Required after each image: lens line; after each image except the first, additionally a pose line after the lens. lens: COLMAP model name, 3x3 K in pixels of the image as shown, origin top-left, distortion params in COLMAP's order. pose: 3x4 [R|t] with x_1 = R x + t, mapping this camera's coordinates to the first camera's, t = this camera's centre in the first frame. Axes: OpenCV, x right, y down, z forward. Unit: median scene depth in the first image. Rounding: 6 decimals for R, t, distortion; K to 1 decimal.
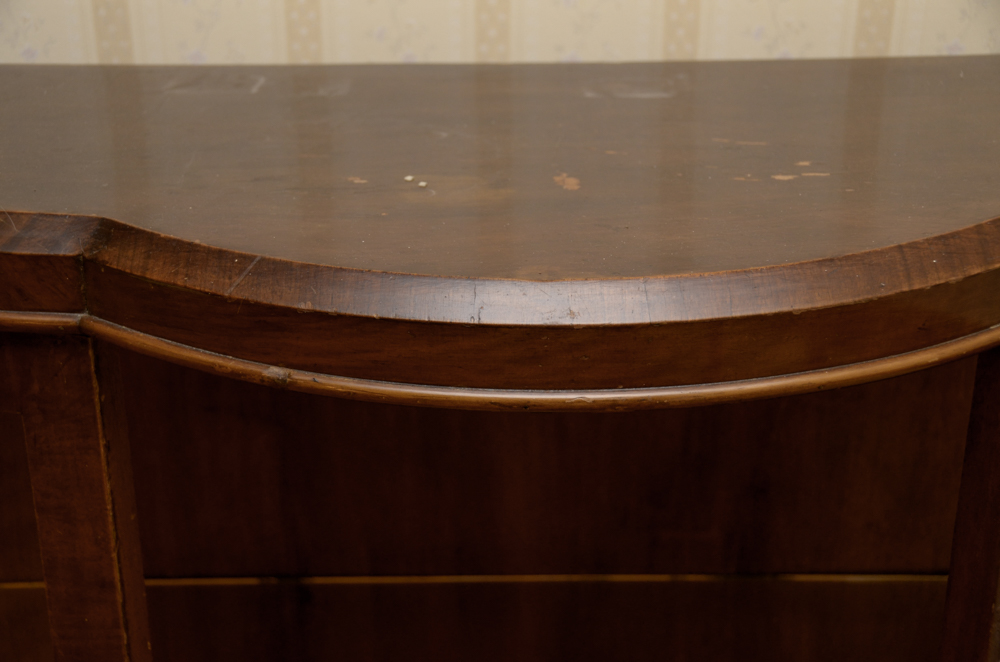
lens RADIAL K [[1536.5, 0, 500.0], [0, 1536.5, 331.0], [0, 0, 1]] dist [0.147645, 0.055862]
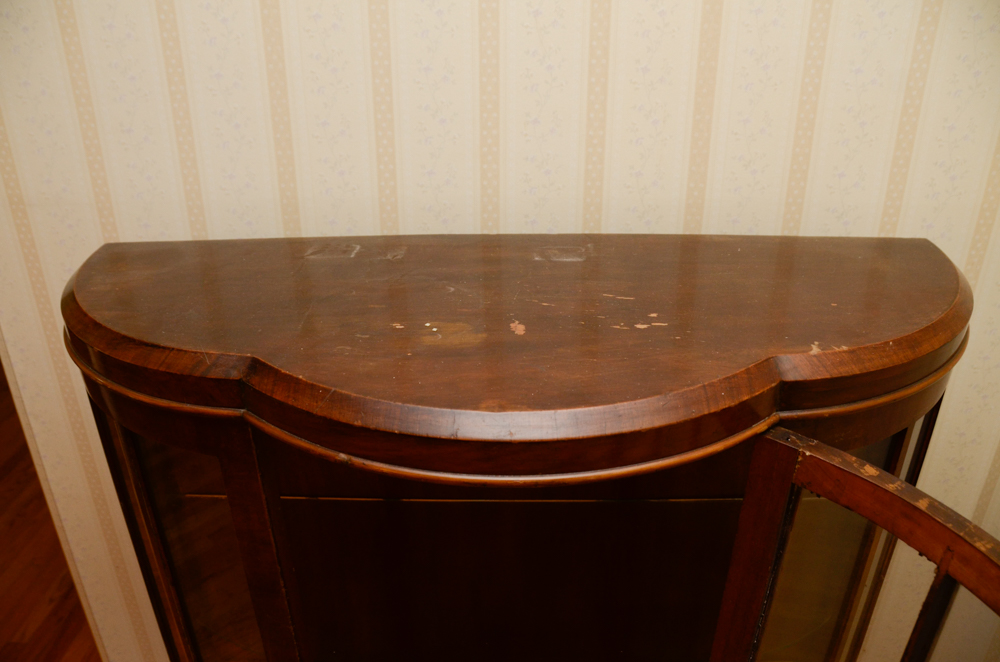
lens RADIAL K [[758.7, 0, 500.0], [0, 758.7, 331.0], [0, 0, 1]] dist [-0.171356, 0.117353]
pose [[0.999697, 0.005671, -0.023973, 0.050589], [-0.004526, 0.998857, 0.047575, -0.154419], [0.024215, -0.047452, 0.998580, 0.165826]]
